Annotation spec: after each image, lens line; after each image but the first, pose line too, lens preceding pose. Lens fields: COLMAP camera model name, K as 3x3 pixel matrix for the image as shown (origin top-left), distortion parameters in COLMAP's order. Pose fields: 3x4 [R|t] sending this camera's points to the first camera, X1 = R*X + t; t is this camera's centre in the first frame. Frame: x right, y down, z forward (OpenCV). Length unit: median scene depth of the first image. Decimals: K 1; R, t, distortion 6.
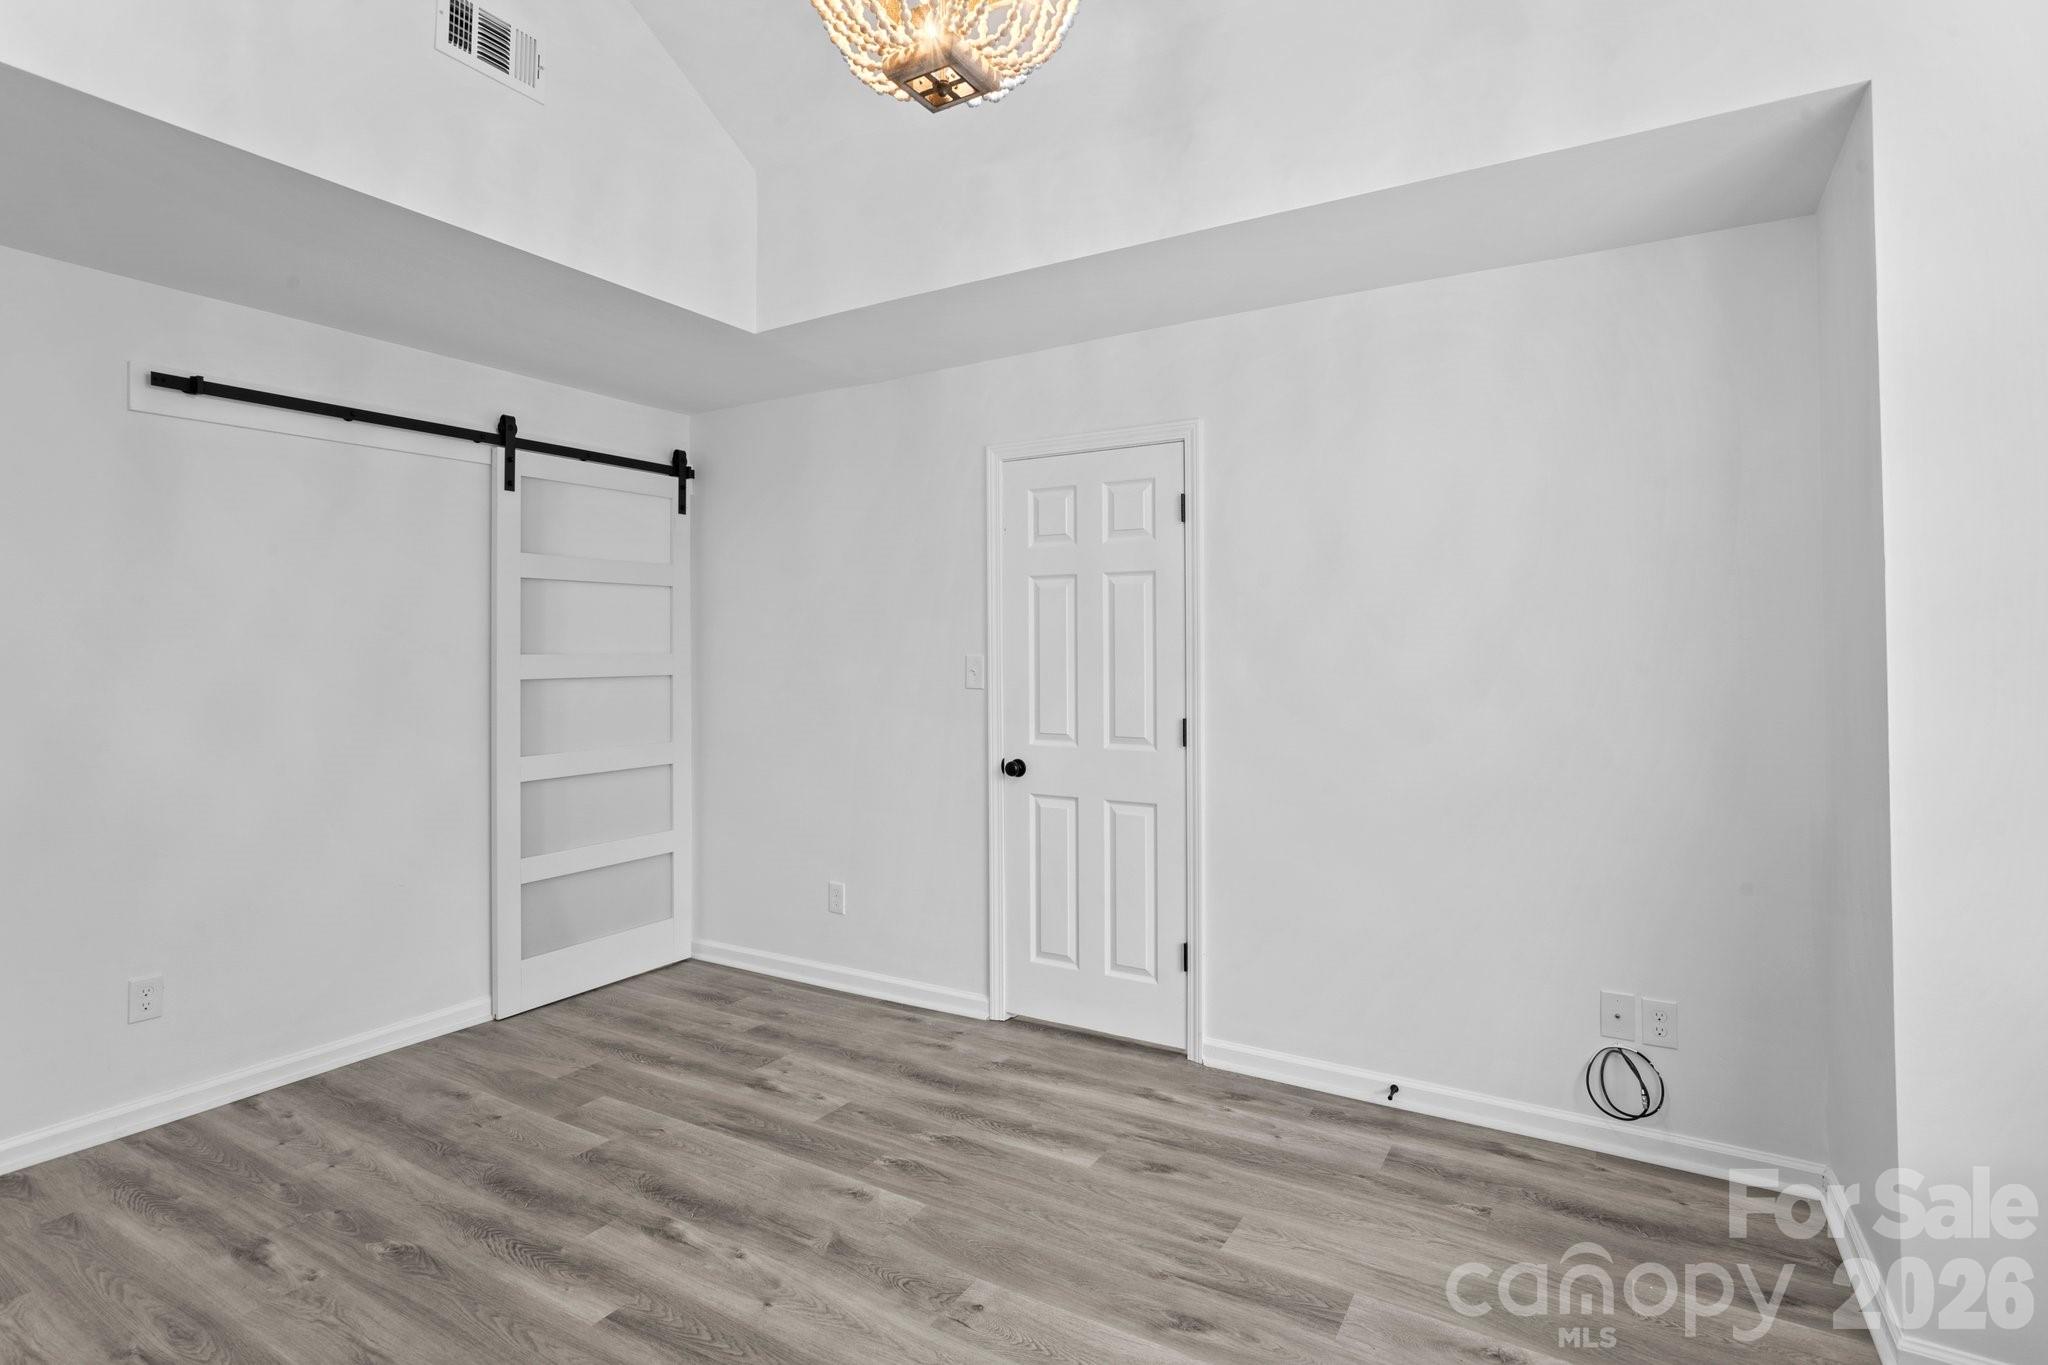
lens RADIAL K [[1013.2, 0, 998.4], [0, 1013.2, 656.7], [0, 0, 1]] dist [-0.015094, 0.002035]
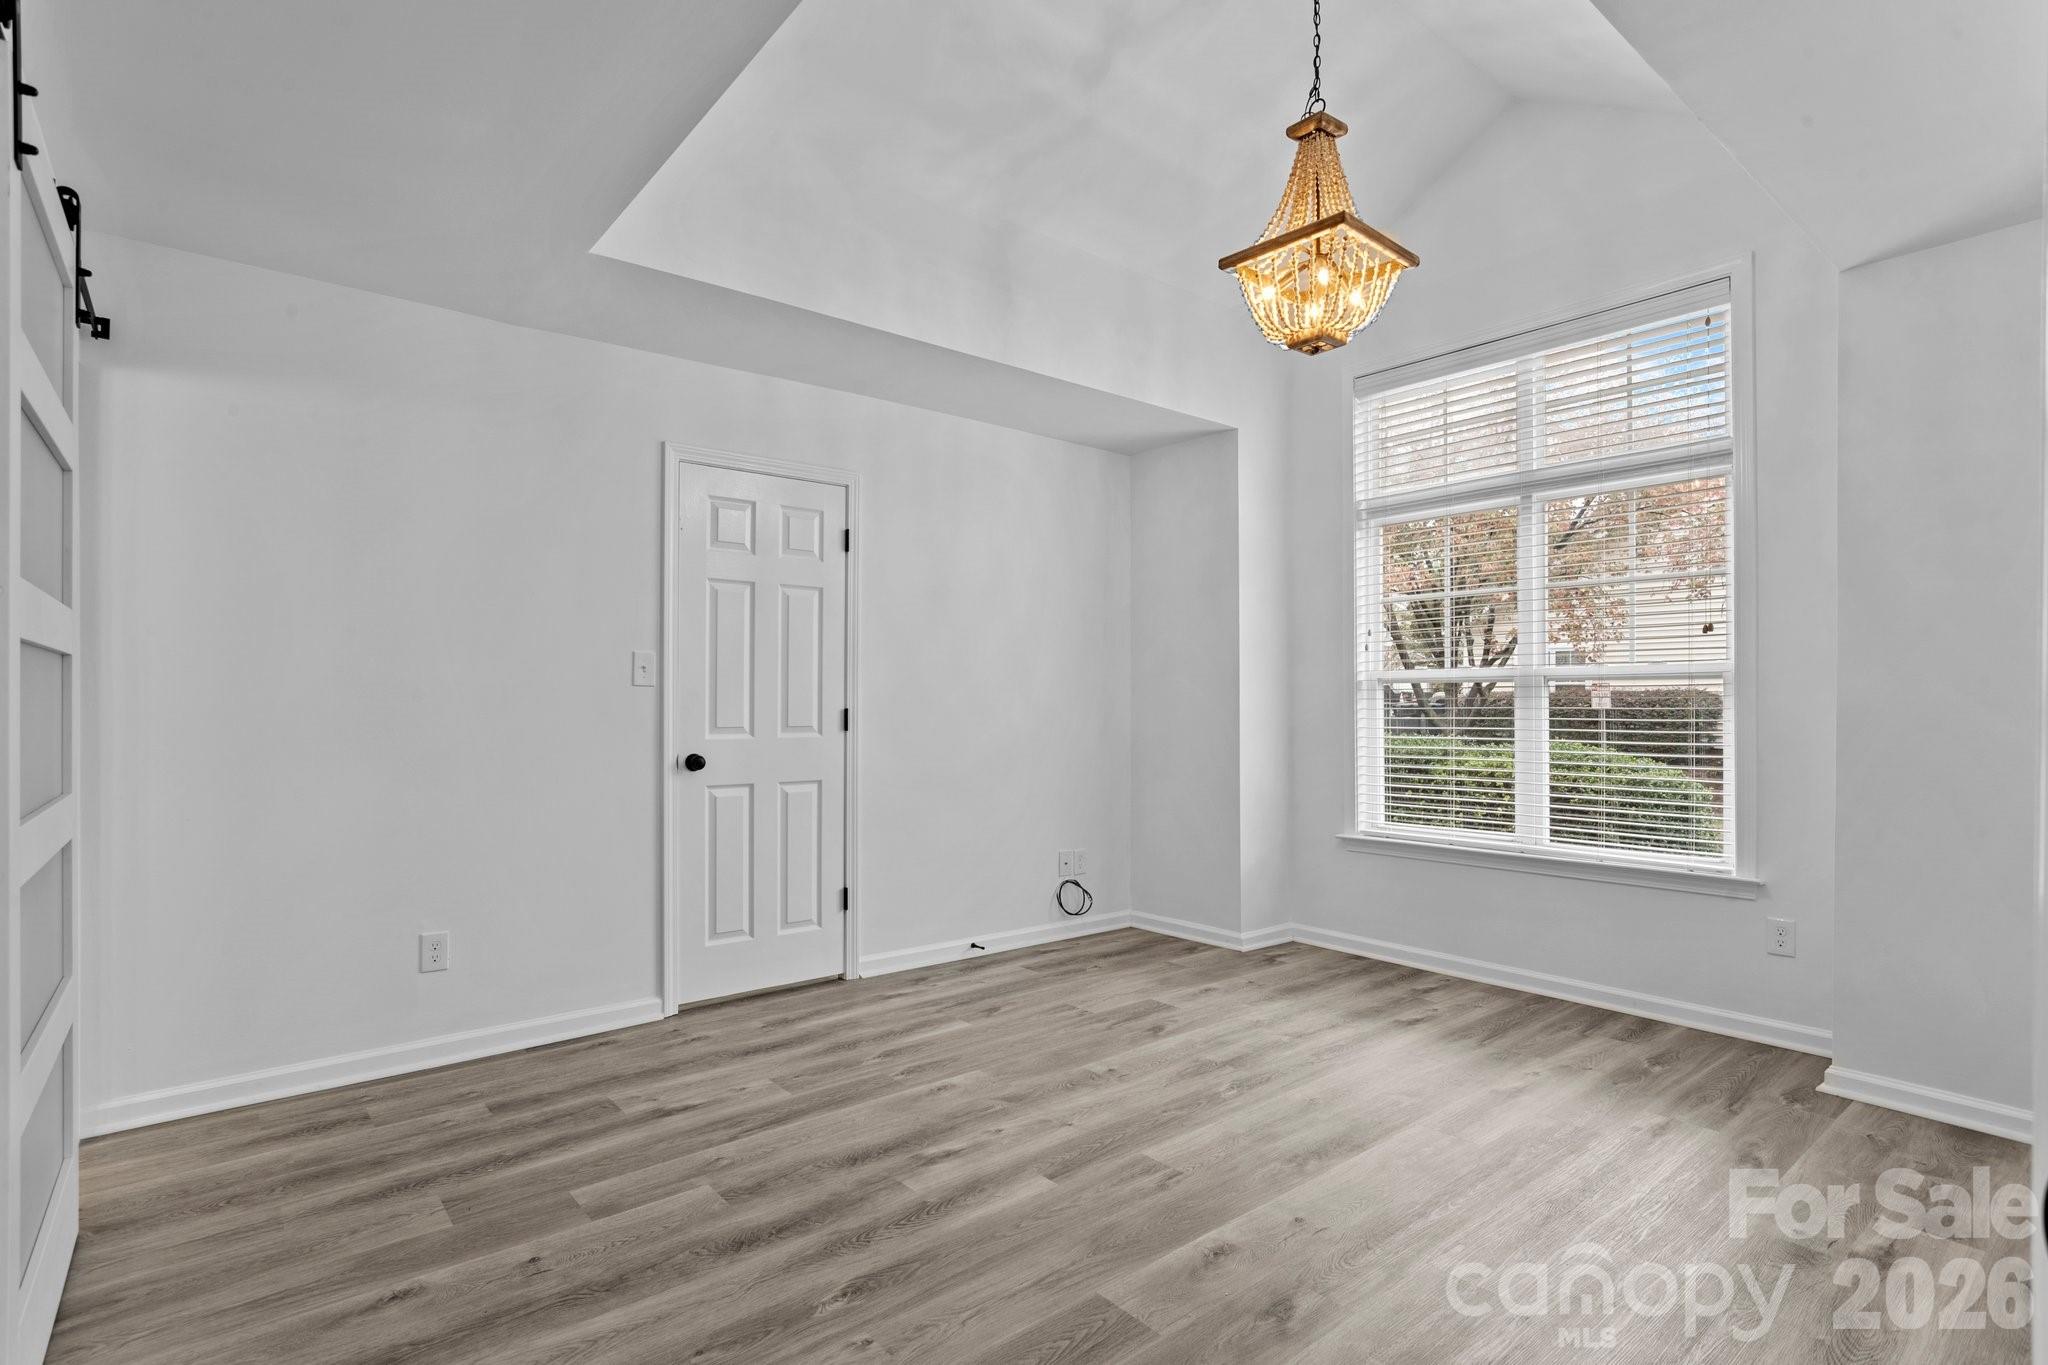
lens RADIAL K [[1013.2, 0, 1009.0], [0, 1013.2, 719.5], [0, 0, 1]] dist [-0.015094, 0.002035]
pose [[0.323536, -0.010390, 0.946159, -1.017213], [-0.002637, 0.999926, 0.011882, 0.064196], [-0.946212, -0.006339, 0.323484, 0.437899]]
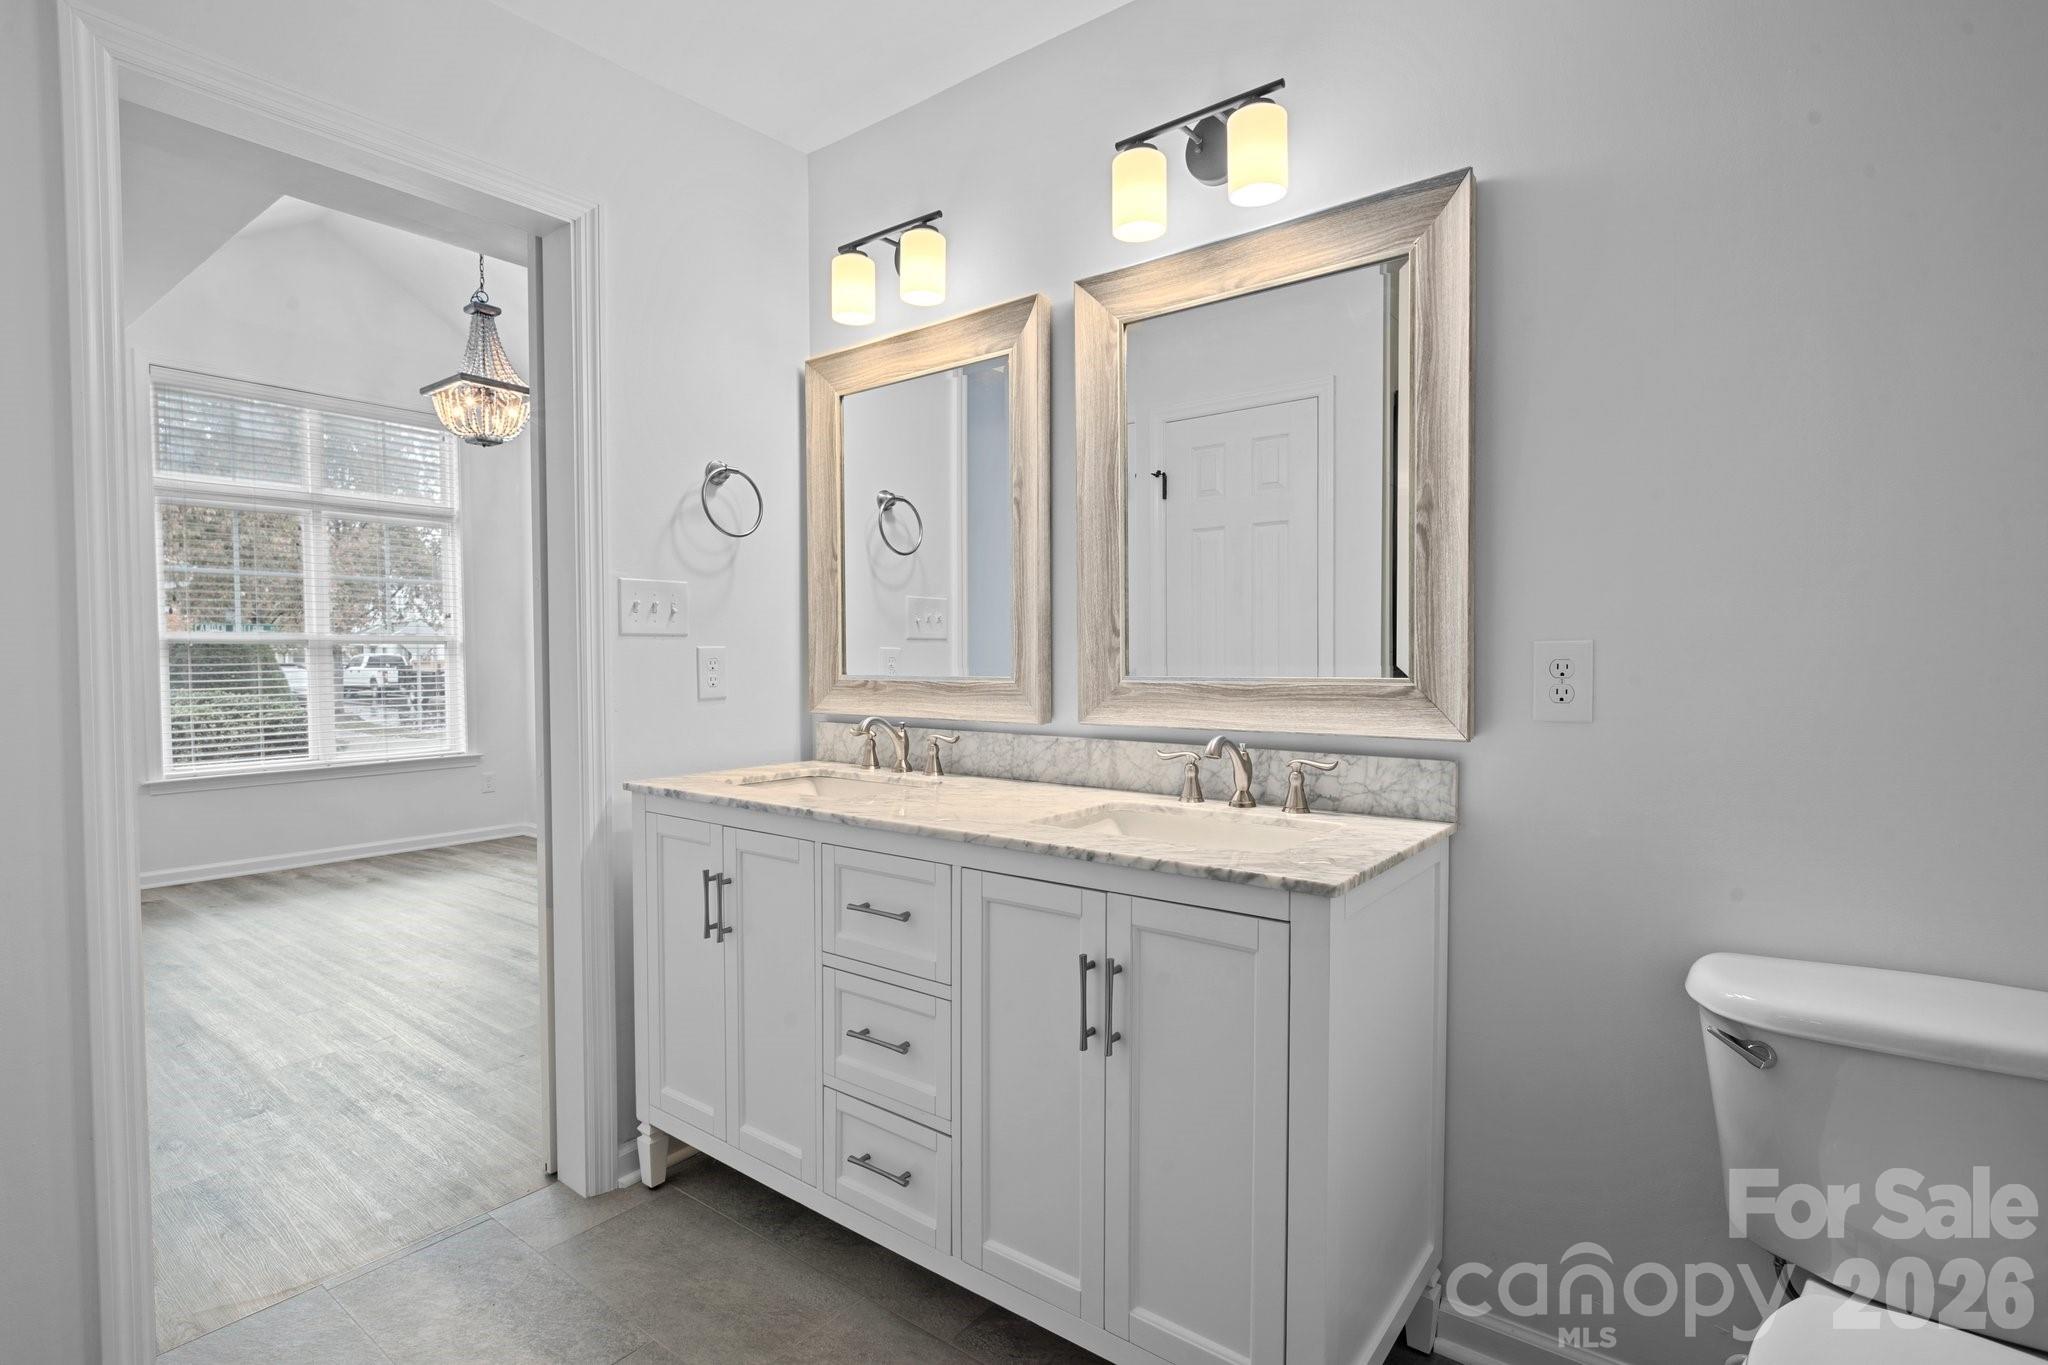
lens RADIAL K [[1013.2, 0, 1039.2], [0, 1013.2, 687.9], [0, 0, 1]] dist [-0.015094, 0.002035]
pose [[-0.995659, 0.008878, 0.092656, -1.026333], [0.011779, 0.999456, 0.030807, 0.068677], [-0.092332, 0.031765, -0.995221, 1.956639]]
